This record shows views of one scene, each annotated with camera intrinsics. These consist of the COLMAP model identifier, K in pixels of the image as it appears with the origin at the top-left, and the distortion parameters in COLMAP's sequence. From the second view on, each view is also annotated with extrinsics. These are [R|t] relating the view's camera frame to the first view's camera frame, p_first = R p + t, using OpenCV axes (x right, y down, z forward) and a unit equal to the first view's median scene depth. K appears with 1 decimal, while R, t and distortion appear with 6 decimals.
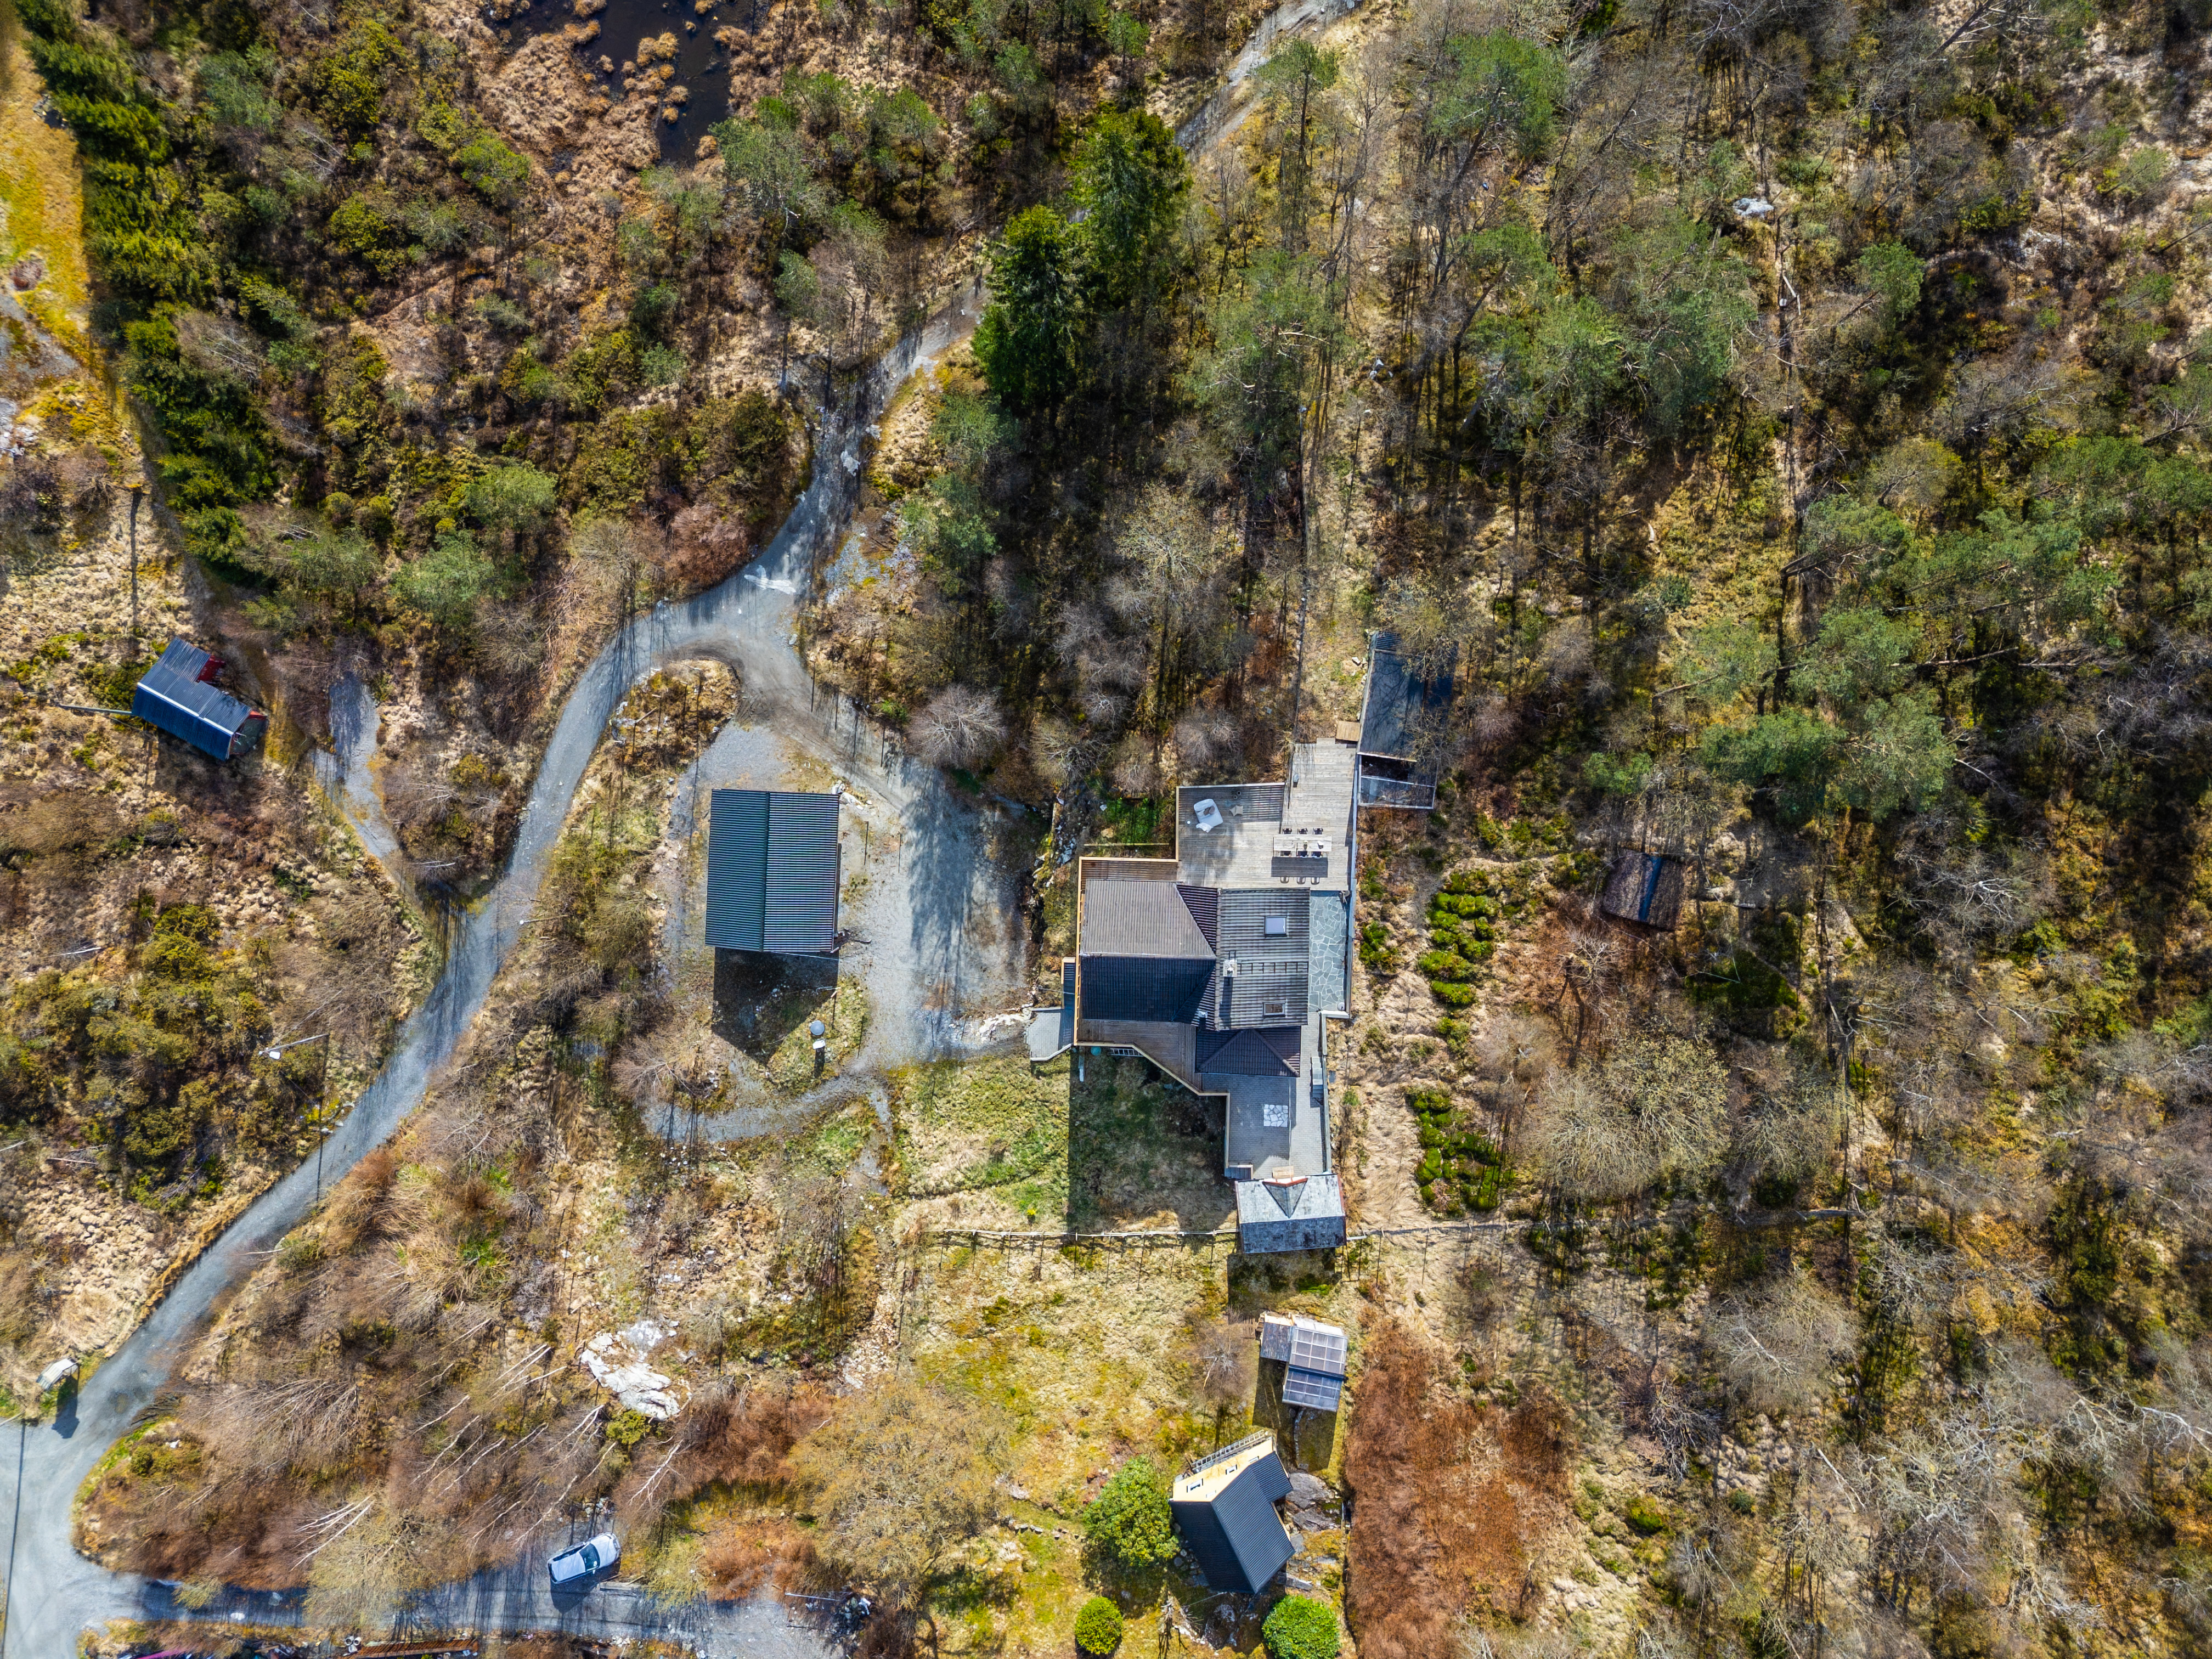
lens RADIAL K [[1525.4, 0, 1109.1], [0, 1525.4, 852.1], [0, 0, 1]] dist [0.192374, -0.313557]
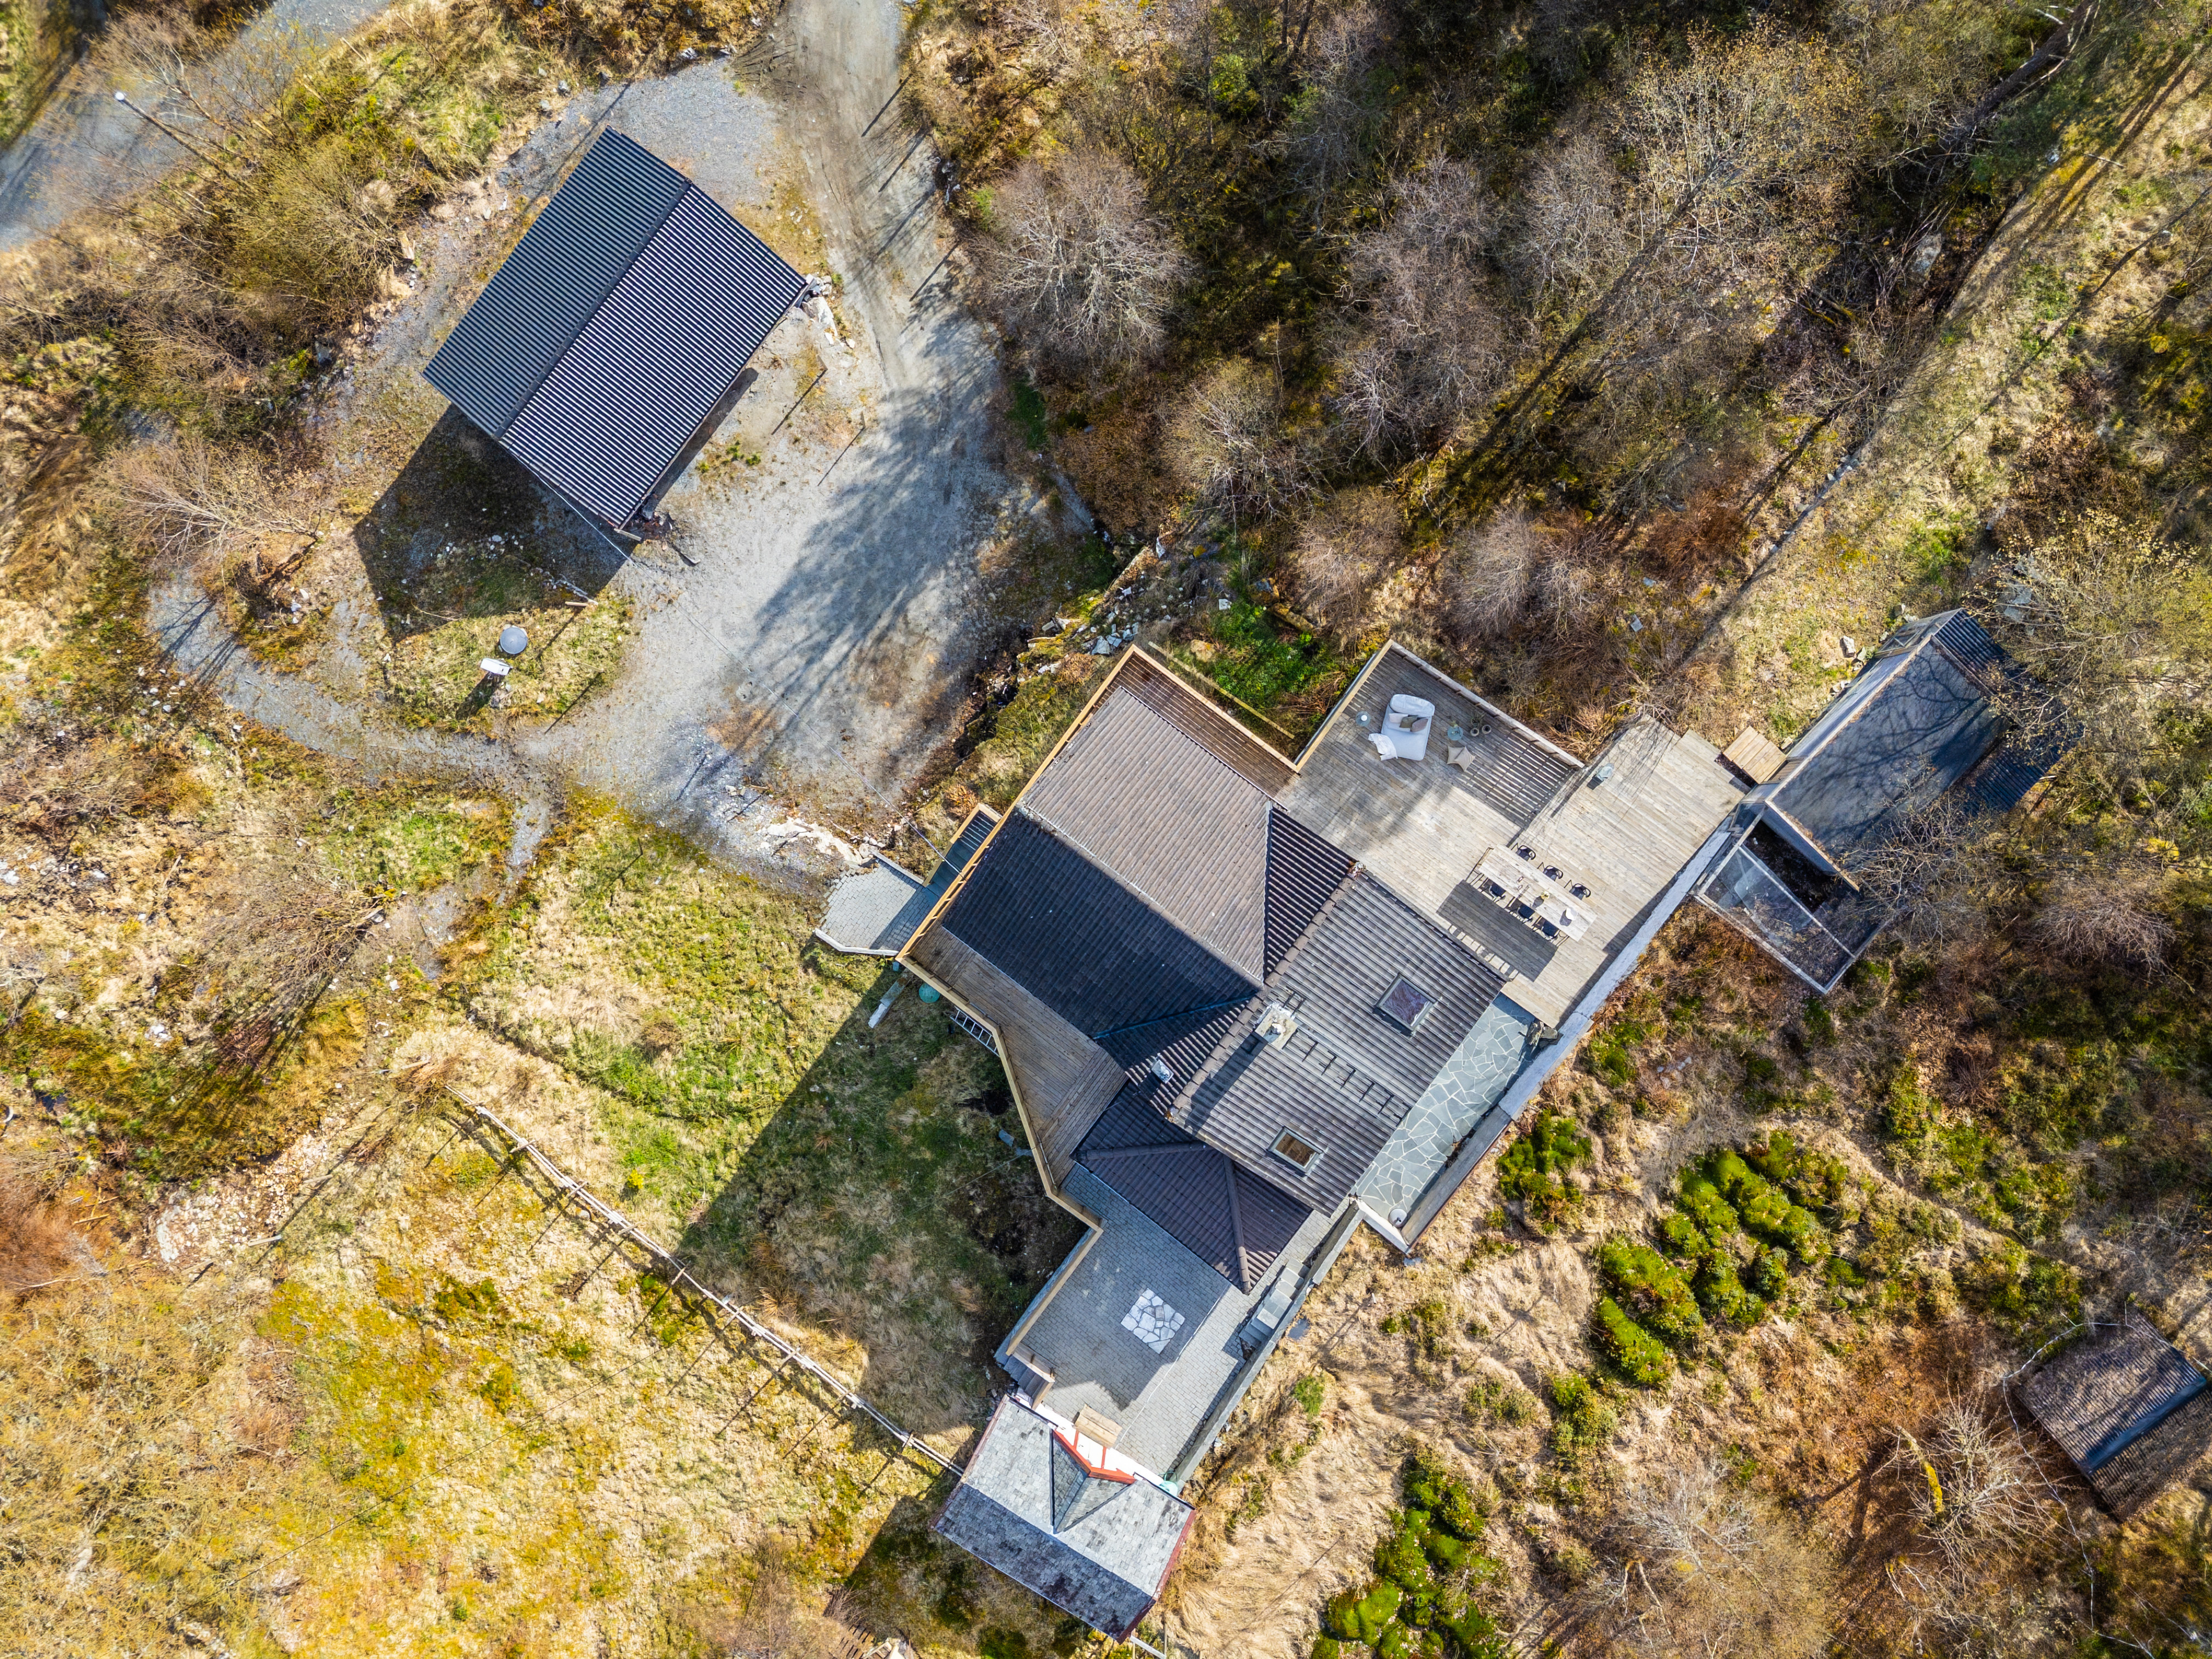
lens RADIAL K [[1544.9, 0, 1106.0], [0, 1544.9, 829.5], [0, 0, 1]] dist [0.123938, -0.131027]
pose [[0.814213, 0.580308, 0.017296, -0.001381], [-0.580469, 0.814260, 0.006046, 0.051824], [-0.010575, -0.014962, 0.999832, 0.512873]]
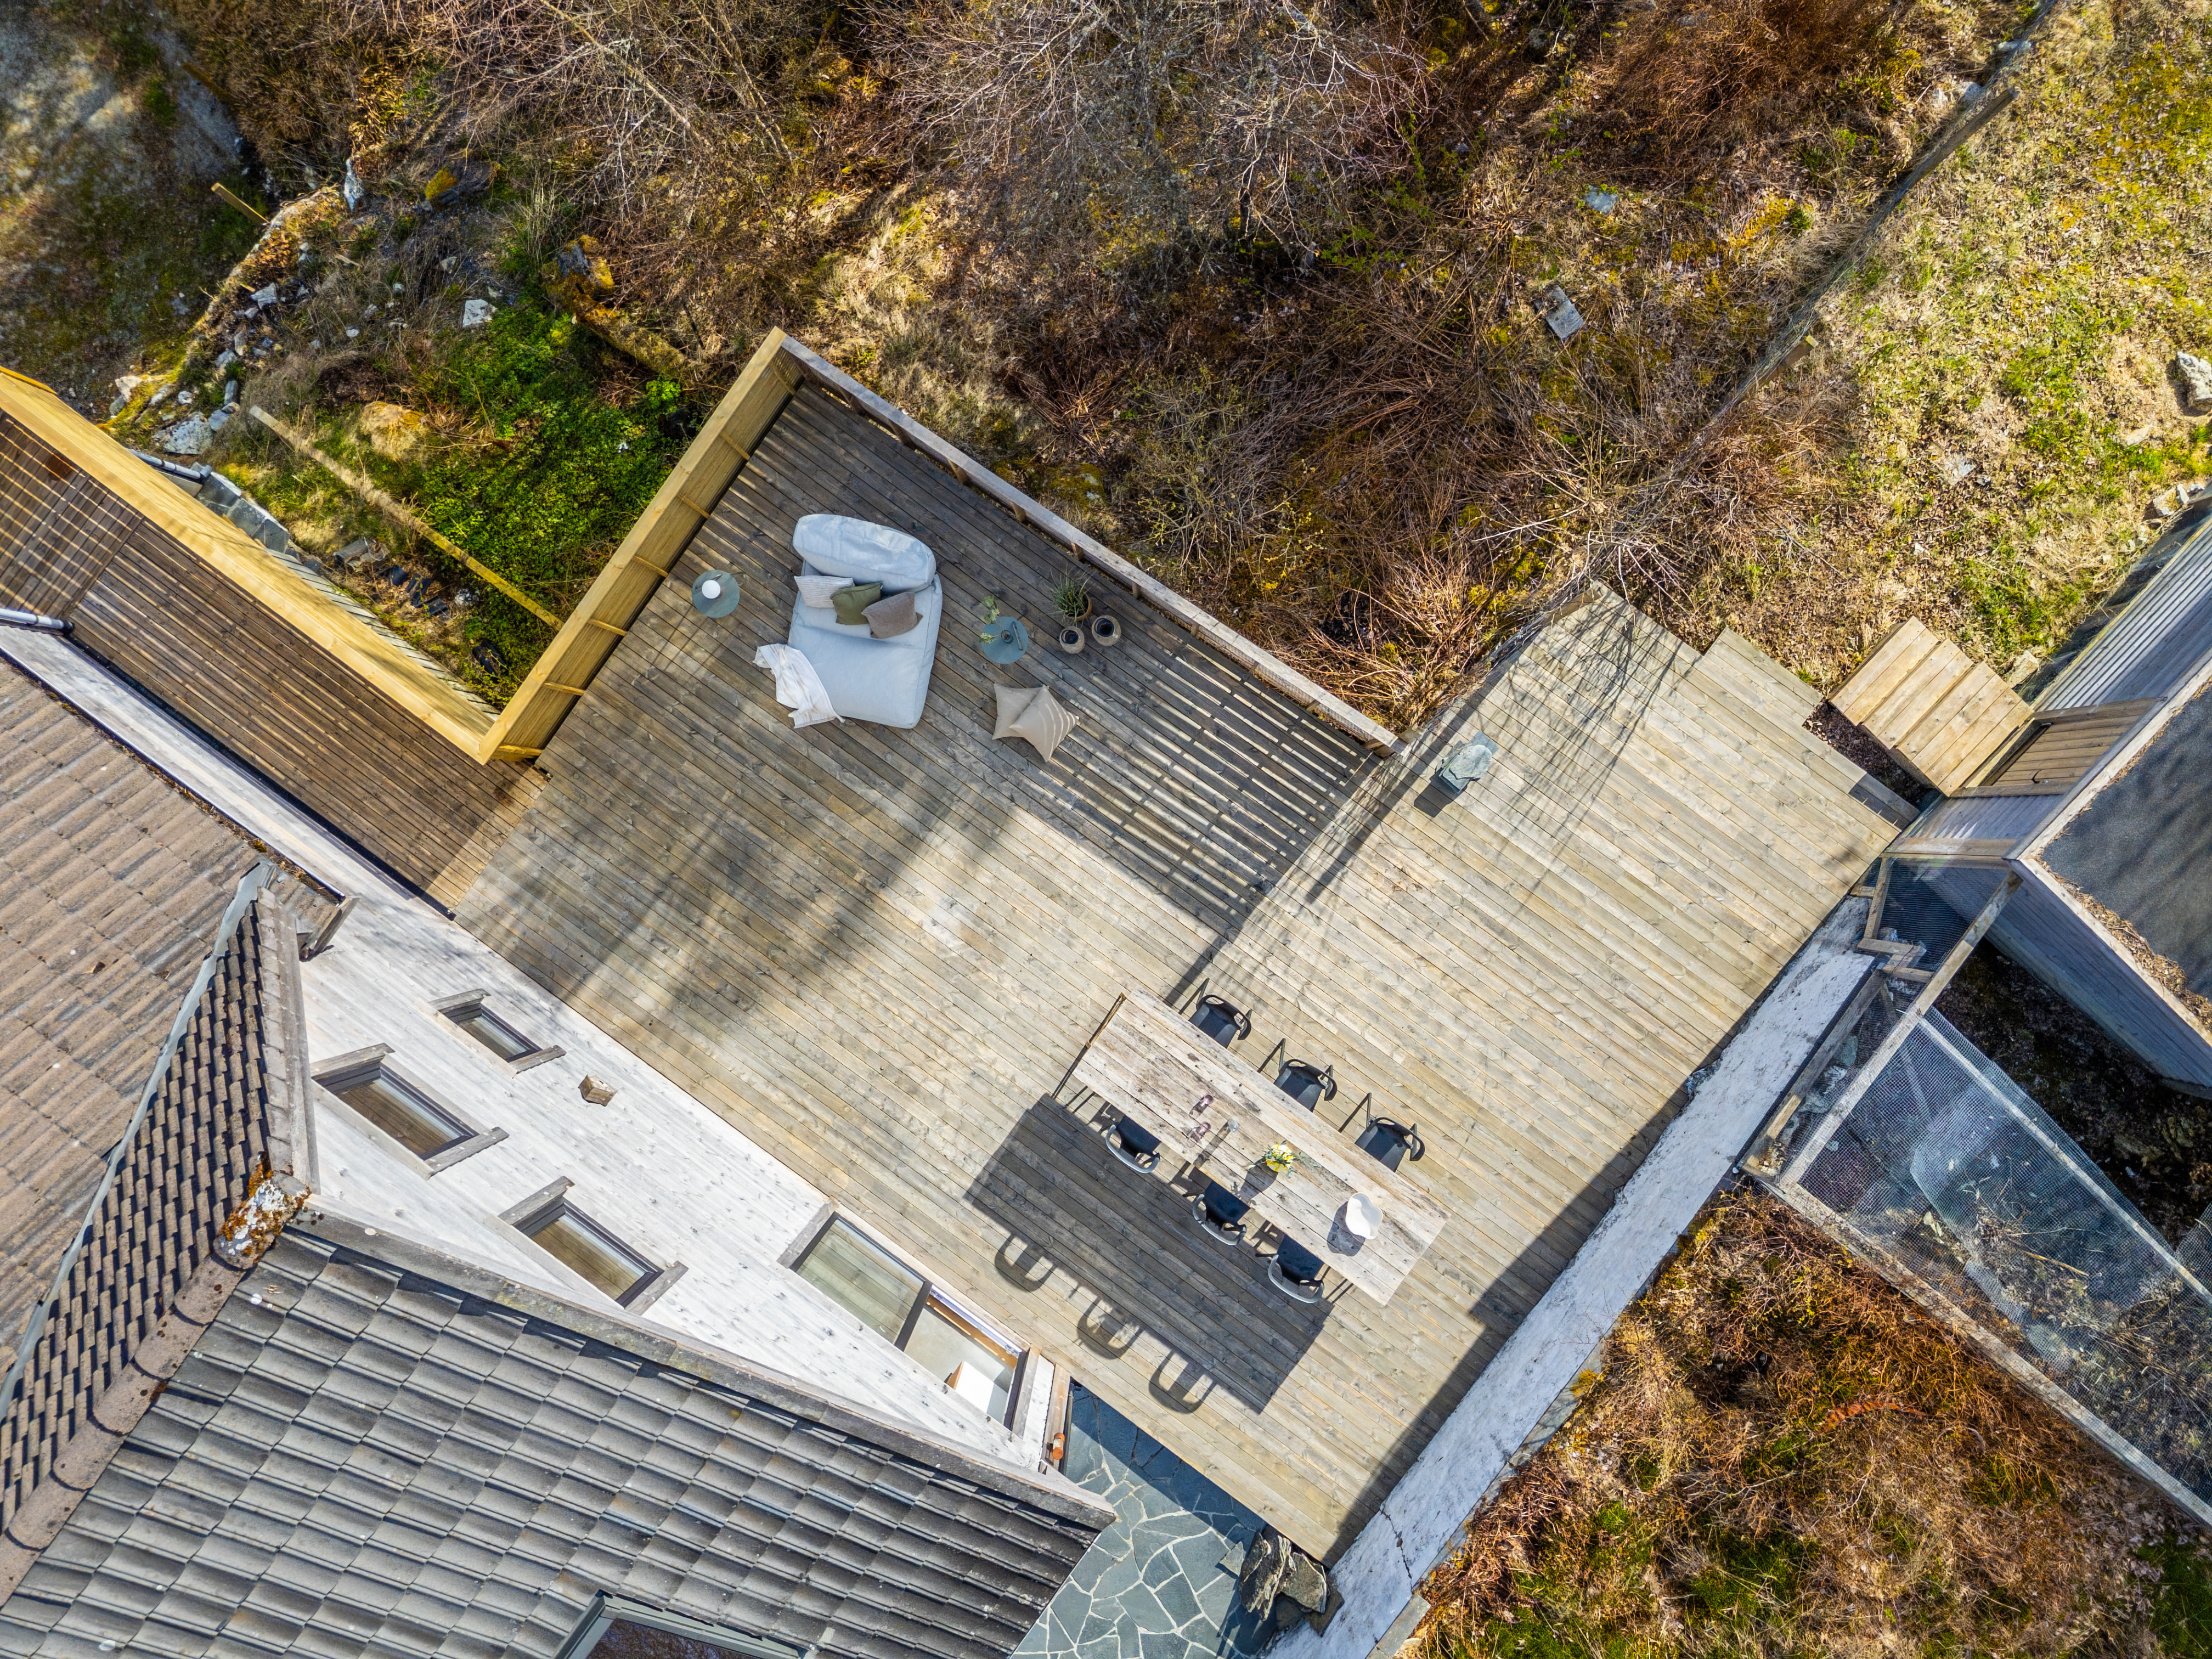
lens RADIAL K [[1536.3, 0, 1093.7], [0, 1536.3, 840.1], [0, 0, 1]] dist [0.087028, -0.052149]
pose [[0.816763, 0.575868, 0.035700, 0.089761], [-0.576092, 0.817371, -0.004708, -0.019868], [-0.031891, -0.016722, 0.999351, 0.838436]]
